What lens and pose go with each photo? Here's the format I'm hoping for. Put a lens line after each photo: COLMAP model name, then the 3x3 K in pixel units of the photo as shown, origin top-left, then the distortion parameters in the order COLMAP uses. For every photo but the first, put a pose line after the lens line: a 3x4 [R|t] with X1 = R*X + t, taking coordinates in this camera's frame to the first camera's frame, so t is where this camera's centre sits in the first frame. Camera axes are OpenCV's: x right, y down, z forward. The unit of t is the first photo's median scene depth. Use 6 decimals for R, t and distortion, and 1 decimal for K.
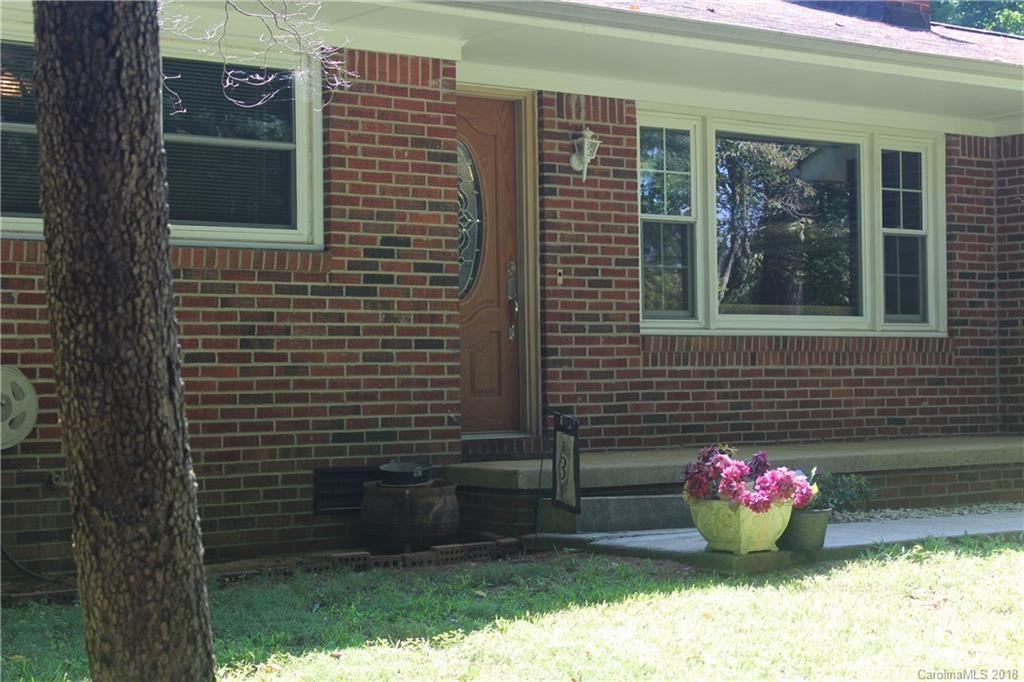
lens RADIAL K [[1805.5, 0, 512.0], [0, 1805.5, 341.0], [0, 0, 1]] dist [-0.005326, 0.113194]
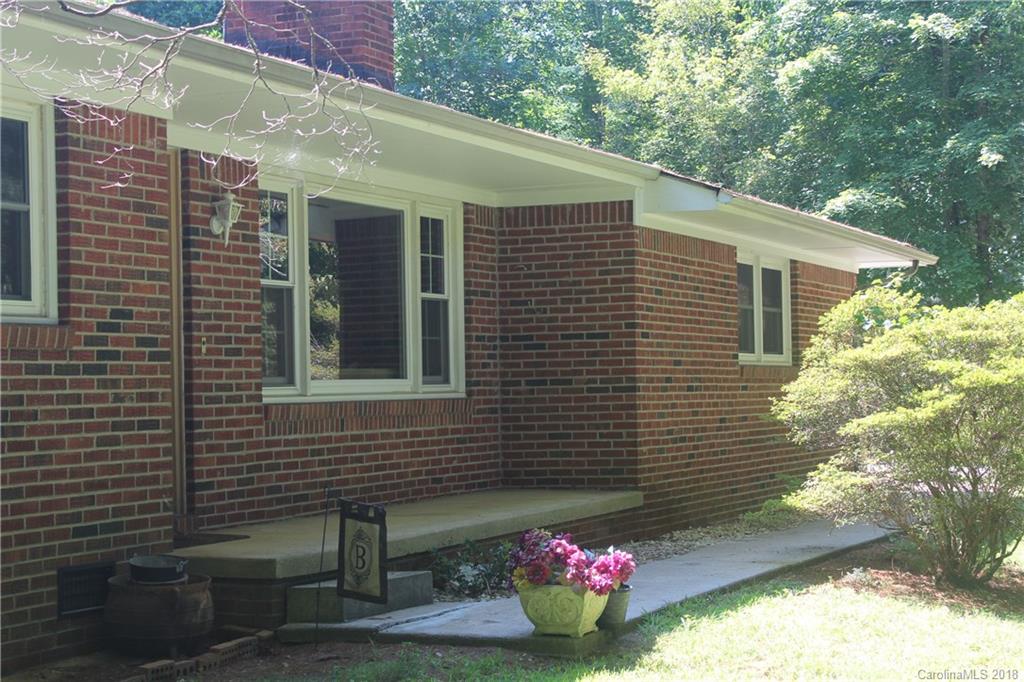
lens RADIAL K [[1805.5, 0, 512.0], [0, 1805.5, 341.0], [0, 0, 1]] dist [-0.005326, 0.113194]
pose [[0.874876, 0.008242, 0.484277, -0.292777], [-0.002860, 0.999926, -0.011852, -0.027200], [-0.484339, 0.008984, 0.874834, 0.088259]]
